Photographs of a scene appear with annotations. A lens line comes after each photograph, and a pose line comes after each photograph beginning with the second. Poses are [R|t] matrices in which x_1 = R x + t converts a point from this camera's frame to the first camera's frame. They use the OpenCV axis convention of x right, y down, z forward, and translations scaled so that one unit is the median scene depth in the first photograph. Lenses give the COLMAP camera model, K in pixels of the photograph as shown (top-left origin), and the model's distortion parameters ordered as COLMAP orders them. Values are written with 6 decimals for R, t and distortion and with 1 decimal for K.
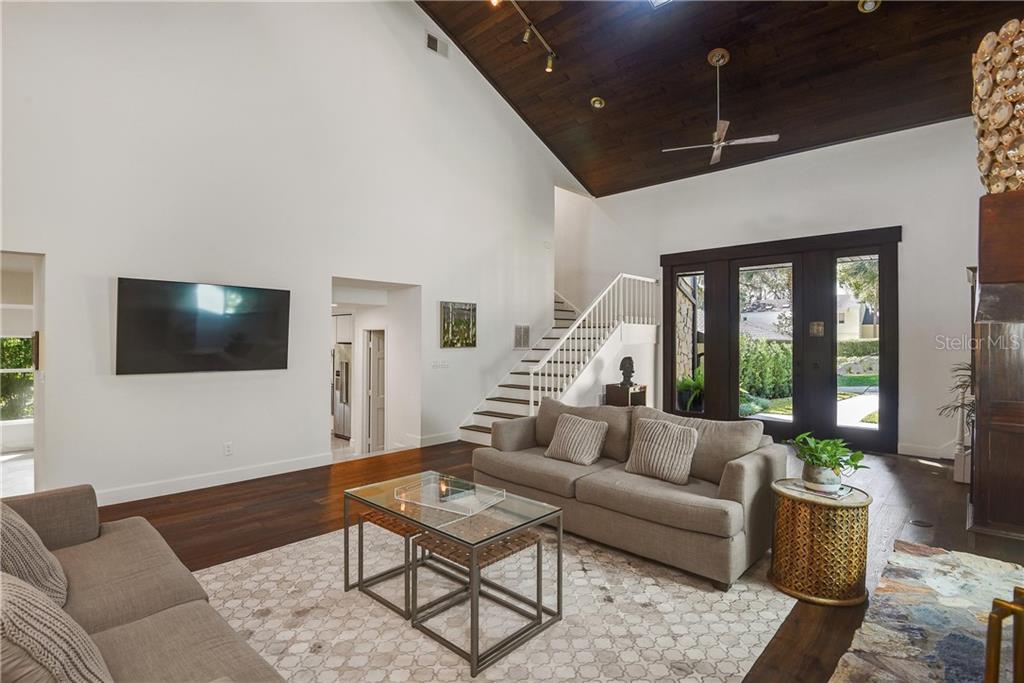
lens RADIAL K [[504.8, 0, 512.0], [0, 504.8, 341.5], [0, 0, 1]] dist [0.001390, -0.000328]
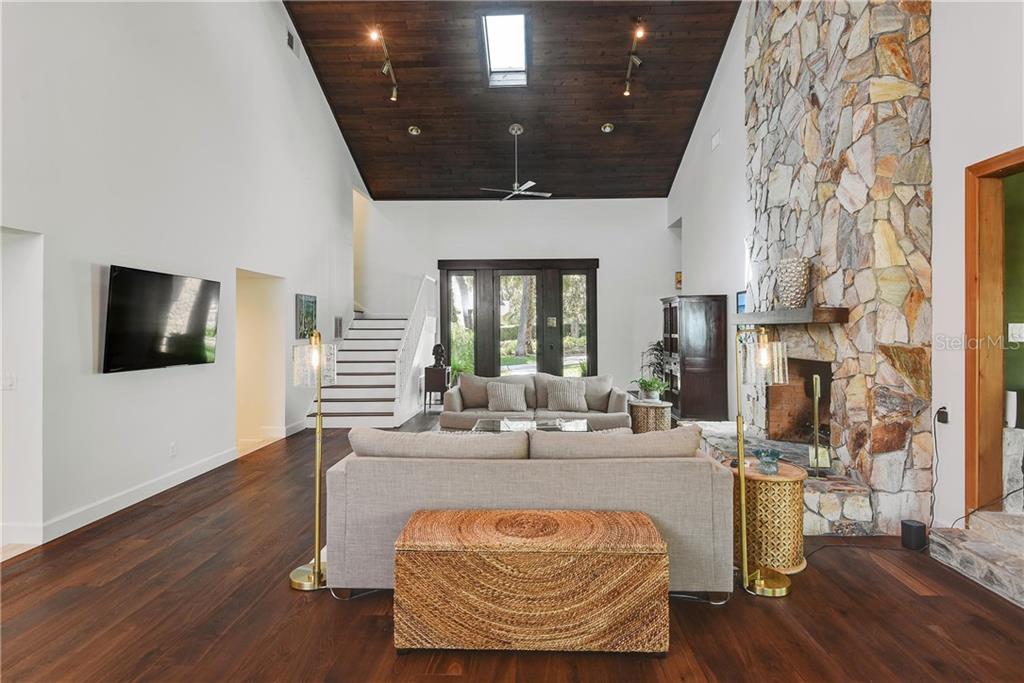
lens RADIAL K [[551.9, 0, 512.0], [0, 551.9, 341.5], [0, 0, 1]] dist [-0.007059, -0.000480]
pose [[0.746157, -0.022229, 0.665399, -0.566600], [0.011100, 0.999719, 0.020950, -0.001423], [-0.665678, -0.008246, 0.746194, -0.130846]]
